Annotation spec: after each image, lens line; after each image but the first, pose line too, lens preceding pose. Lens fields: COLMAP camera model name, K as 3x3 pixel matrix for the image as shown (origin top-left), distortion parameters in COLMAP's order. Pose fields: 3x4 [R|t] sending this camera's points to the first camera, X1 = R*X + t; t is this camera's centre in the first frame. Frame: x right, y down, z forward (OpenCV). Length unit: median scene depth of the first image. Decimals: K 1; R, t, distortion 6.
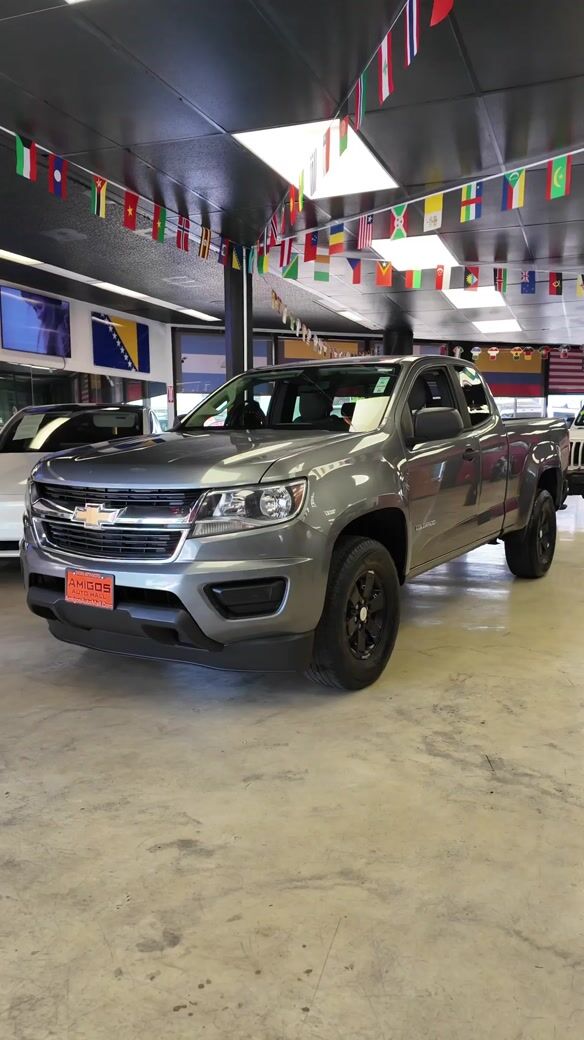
lens RADIAL K [[751.5, 0, 290.9], [0, 751.5, 521.5], [0, 0, 1]] dist [-0.000198, -0.021158]
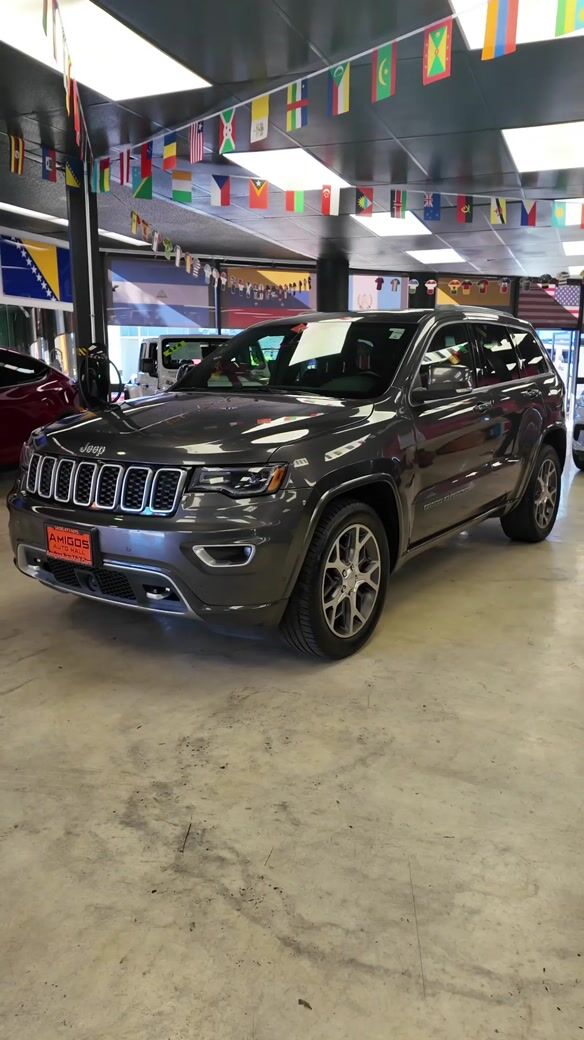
lens RADIAL K [[751.5, 0, 315.6], [0, 751.5, 523.5], [0, 0, 1]] dist [-0.000198, -0.021158]
pose [[0.999560, 0.001589, 0.029609, 0.167950], [-0.004425, 0.995377, 0.095946, -0.038139], [-0.029319, -0.096035, 0.994946, 0.106282]]
